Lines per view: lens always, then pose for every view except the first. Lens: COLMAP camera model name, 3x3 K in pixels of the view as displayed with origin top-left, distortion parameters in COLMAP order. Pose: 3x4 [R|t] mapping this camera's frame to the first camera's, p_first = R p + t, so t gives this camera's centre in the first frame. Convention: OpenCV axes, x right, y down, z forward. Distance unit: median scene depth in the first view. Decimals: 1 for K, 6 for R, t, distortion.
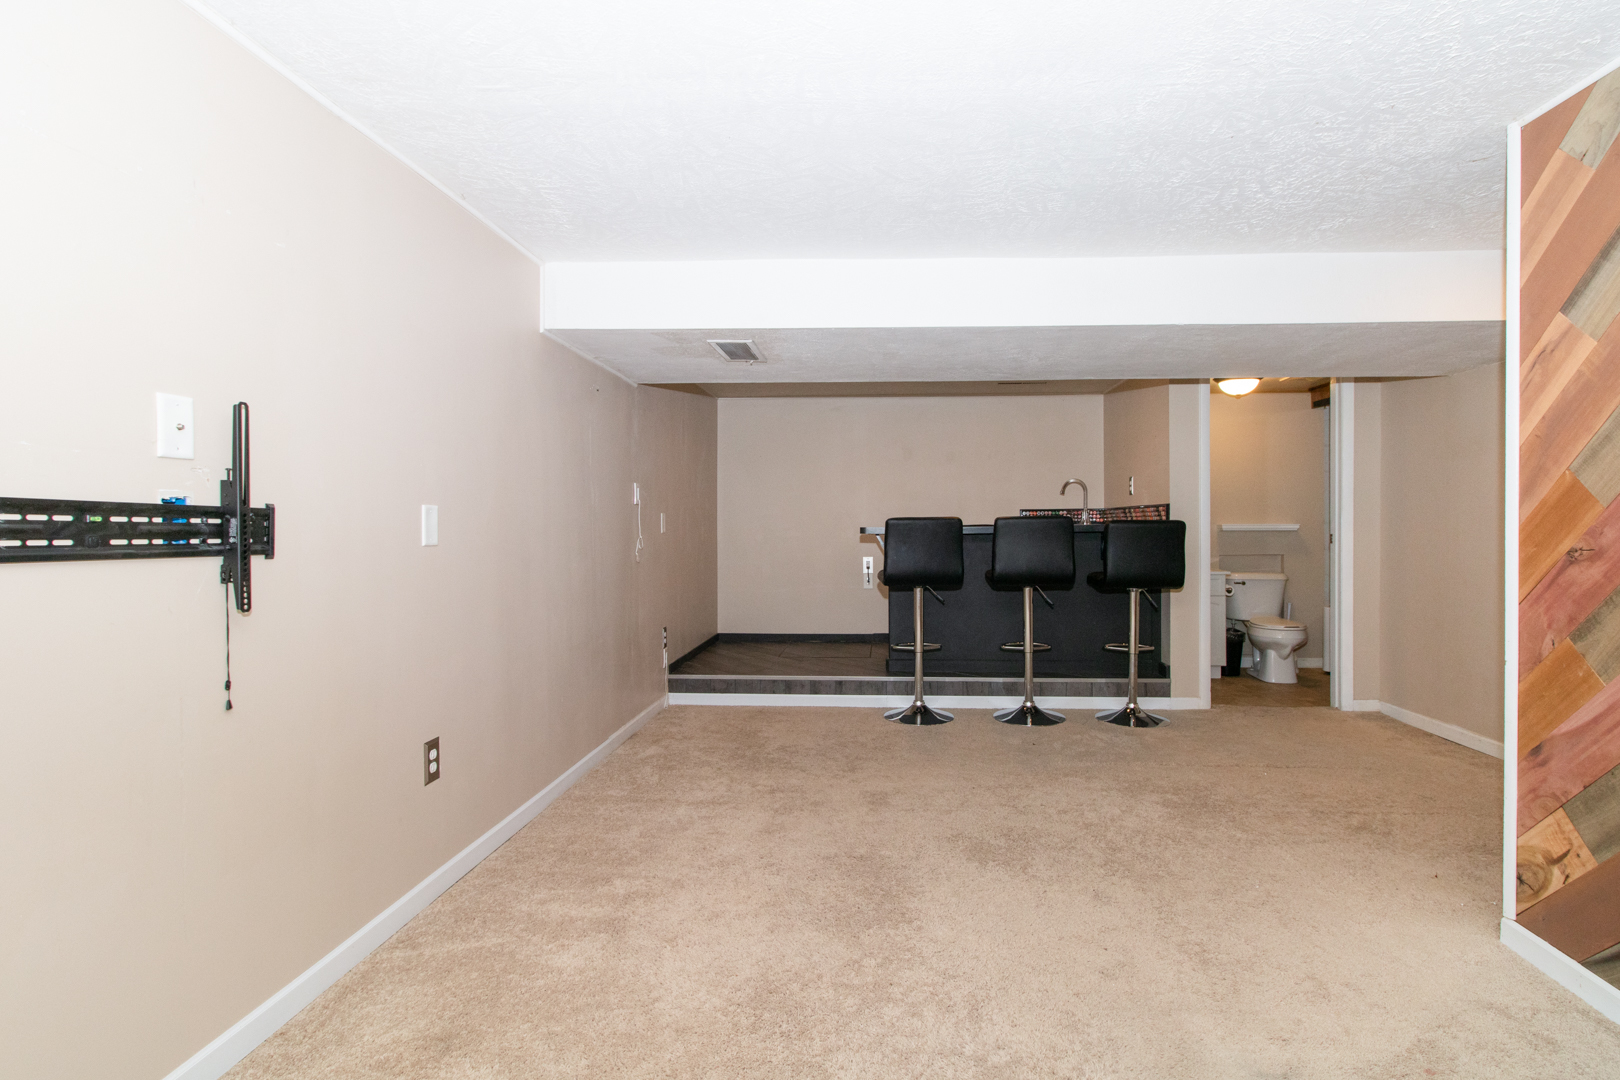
lens RADIAL K [[773.4, 0, 869.3], [0, 773.4, 531.1], [0, 0, 1]] dist [0.001599, 0.000443]
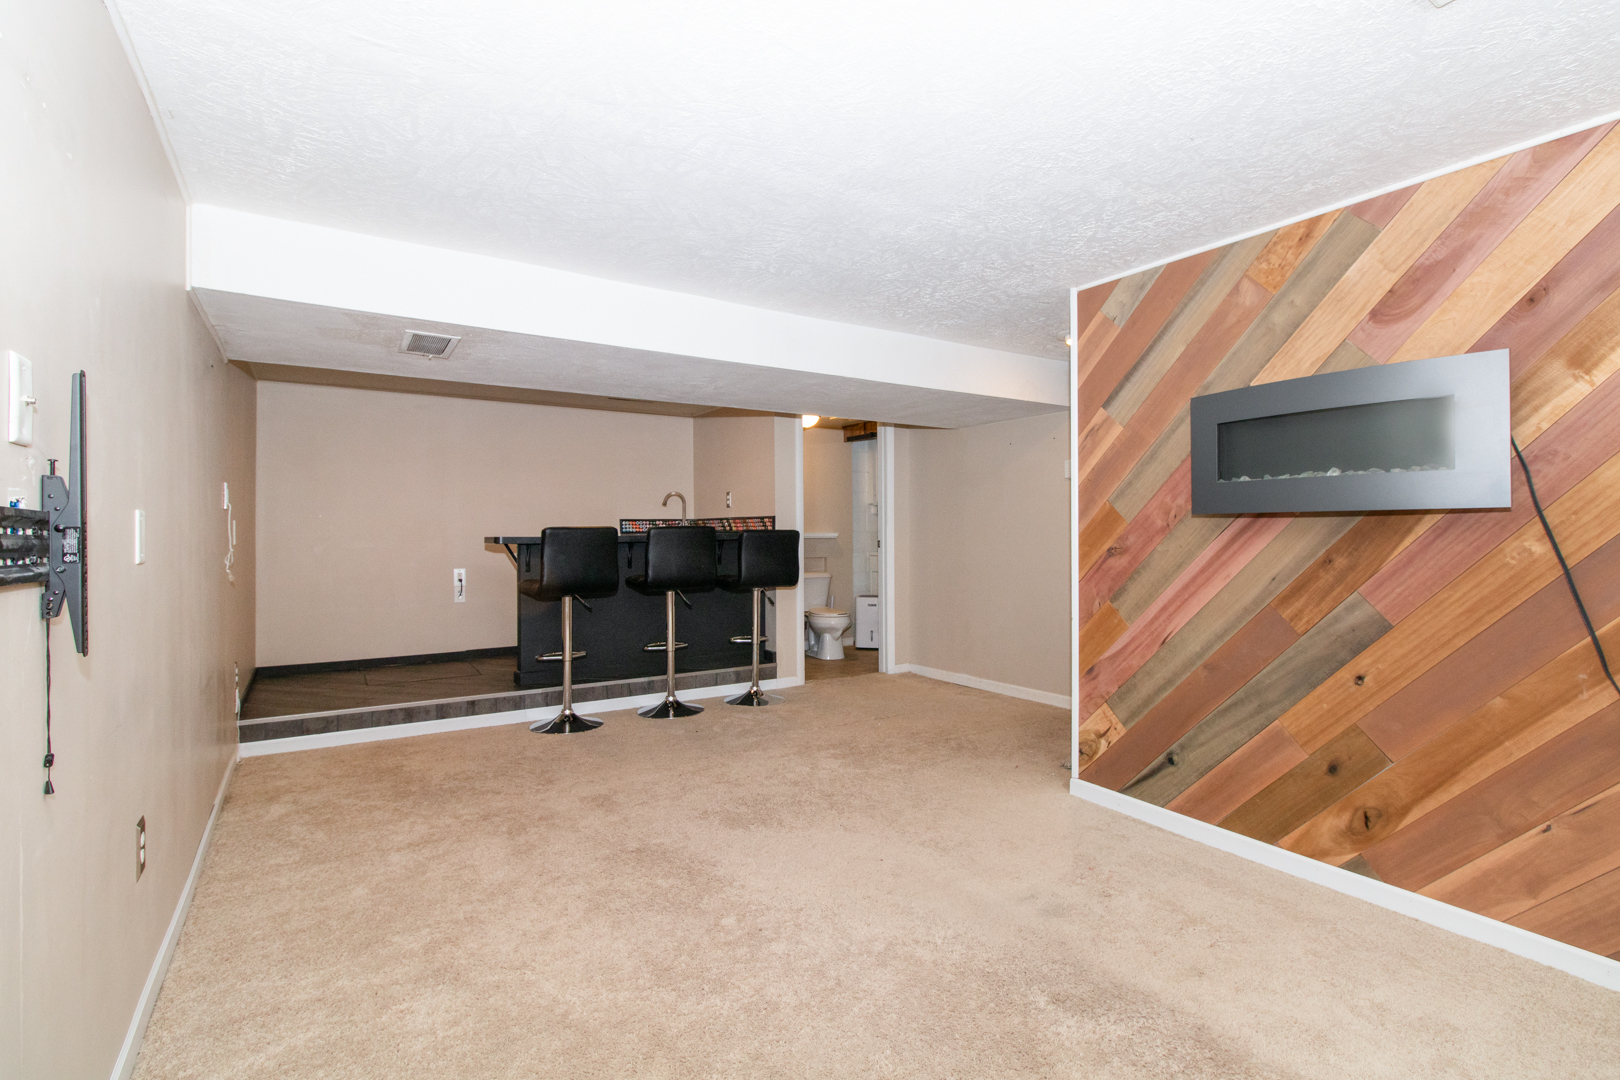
lens RADIAL K [[752.0, 0, 830.2], [0, 752.0, 526.8], [0, 0, 1]] dist [0.000981, 0.000329]
pose [[0.817876, 0.003502, 0.575384, -0.231896], [0.006177, 0.999870, -0.014865, -0.000954], [-0.575361, 0.015712, 0.817748, 0.002641]]
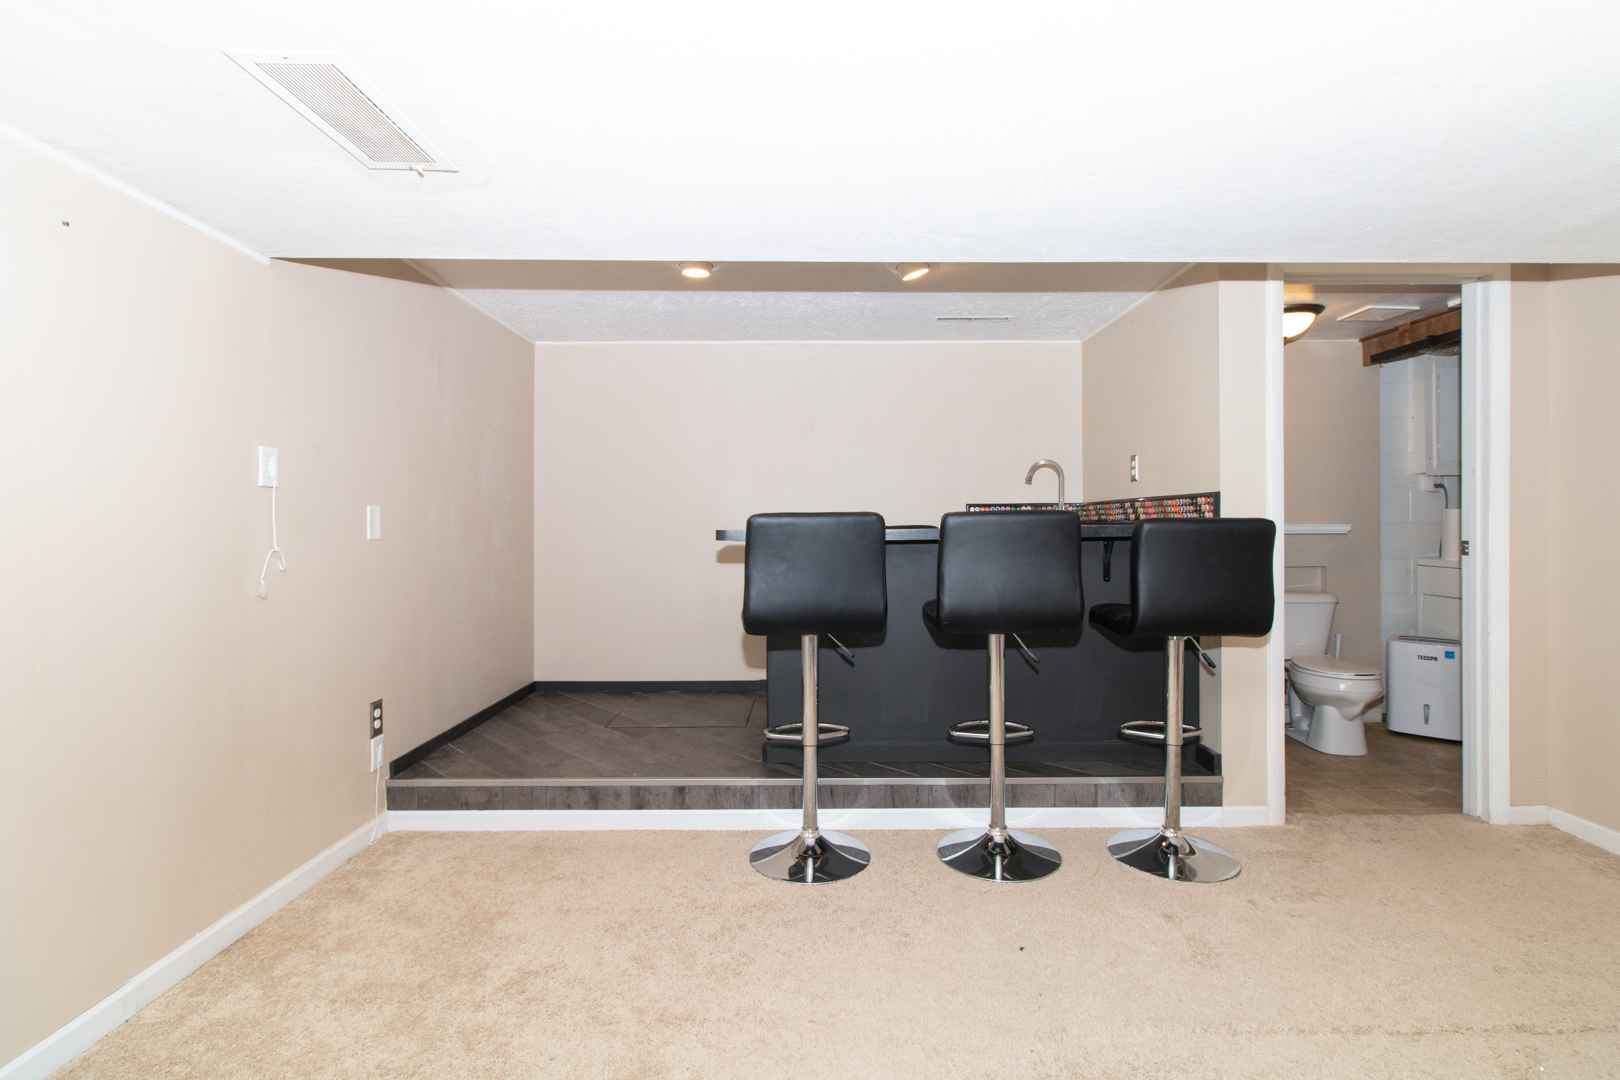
lens RADIAL K [[752.0, 0, 830.2], [0, 752.0, 526.8], [0, 0, 1]] dist [0.000981, 0.000329]
pose [[0.999030, 0.000554, 0.044026, 0.057181], [-0.000270, 0.999979, -0.006453, -0.003693], [-0.044029, 0.006435, 0.999010, 0.458929]]
